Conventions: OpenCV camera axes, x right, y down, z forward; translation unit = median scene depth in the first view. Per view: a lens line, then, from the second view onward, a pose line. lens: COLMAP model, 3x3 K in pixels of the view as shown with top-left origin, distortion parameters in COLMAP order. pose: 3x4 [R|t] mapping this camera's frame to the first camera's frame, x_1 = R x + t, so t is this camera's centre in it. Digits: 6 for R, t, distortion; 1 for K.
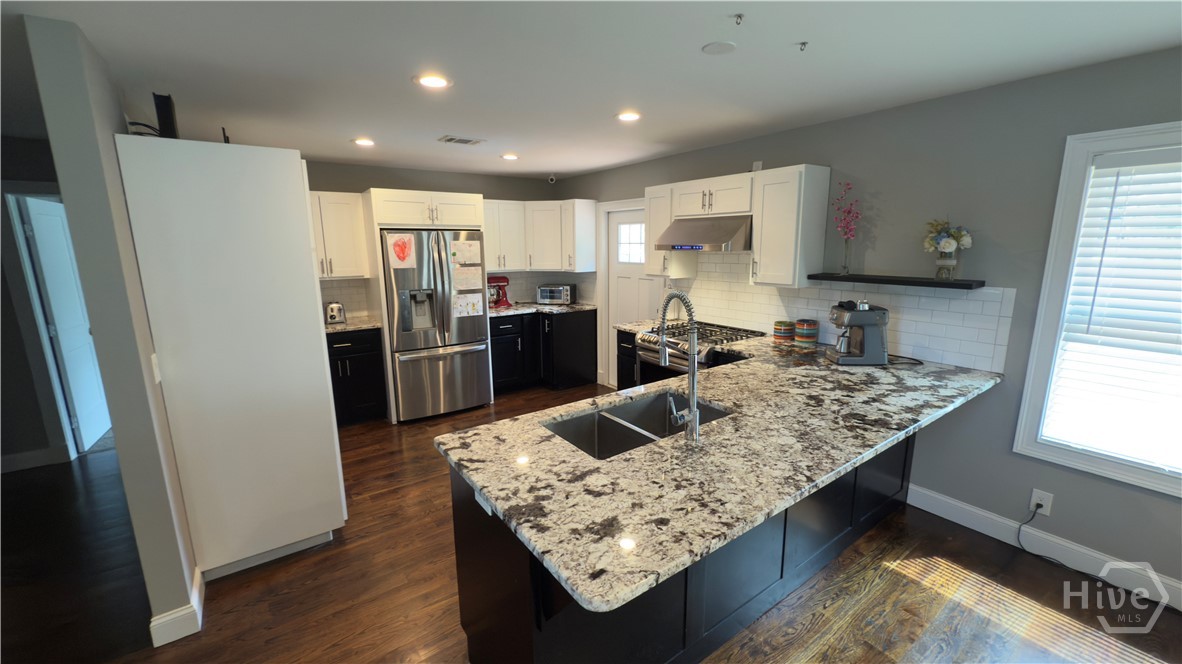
lens RADIAL K [[470.6, 0, 591.0], [0, 470.6, 332.0], [0, 0, 1]] dist [-0.001139, -0.000056]
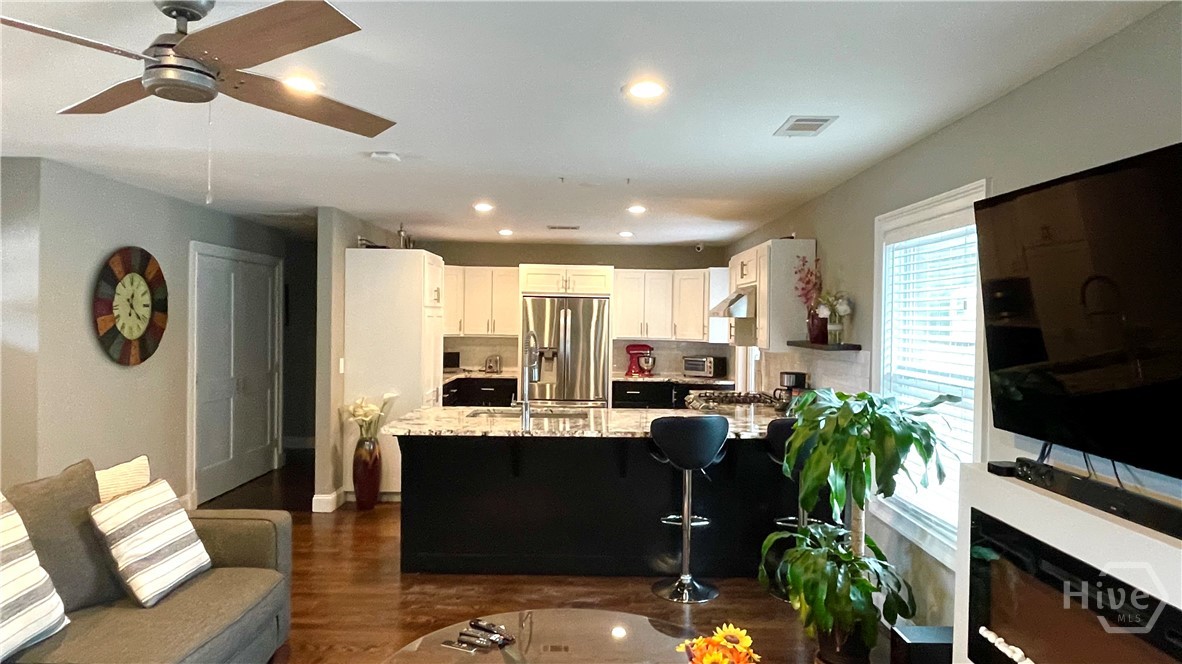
lens RADIAL K [[741.5, 0, 588.1], [0, 741.5, 325.1], [0, 0, 1]] dist [0.003677, 0.000390]
pose [[0.810790, 0.026053, -0.584757, 0.765196], [-0.130990, 0.981748, -0.137884, 0.092210], [0.570492, 0.188392, 0.799404, -0.404799]]
